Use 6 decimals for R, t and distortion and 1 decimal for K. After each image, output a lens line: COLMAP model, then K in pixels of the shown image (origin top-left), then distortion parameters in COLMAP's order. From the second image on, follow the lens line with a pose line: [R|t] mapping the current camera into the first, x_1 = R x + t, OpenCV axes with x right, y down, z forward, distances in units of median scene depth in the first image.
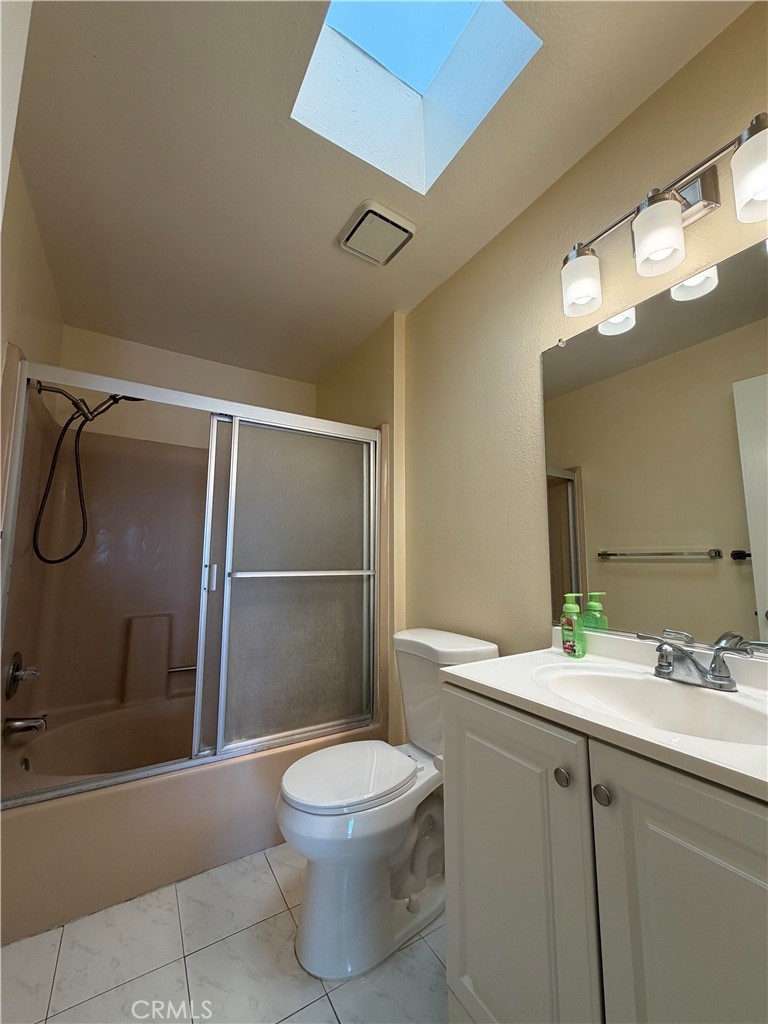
lens RADIAL K [[414.8, 0, 383.2], [0, 414.8, 508.8], [0, 0, 1]] dist [-0.003493, -0.000498]
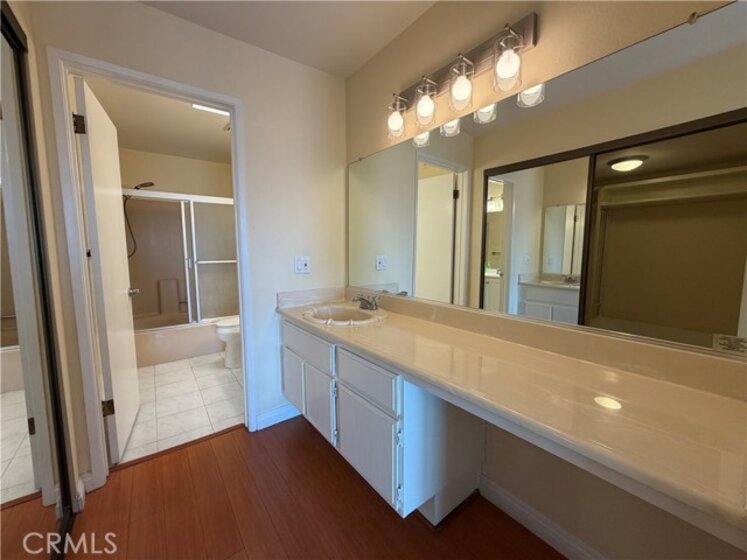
lens RADIAL K [[302.6, 0, 375.7], [0, 302.6, 278.5], [0, 0, 1]] dist [-0.003493, -0.000498]
pose [[0.994711, -0.019902, 0.100768, 0.608819], [-0.002952, 0.975106, 0.221721, -0.183623], [-0.102672, -0.220846, 0.969889, -1.084817]]
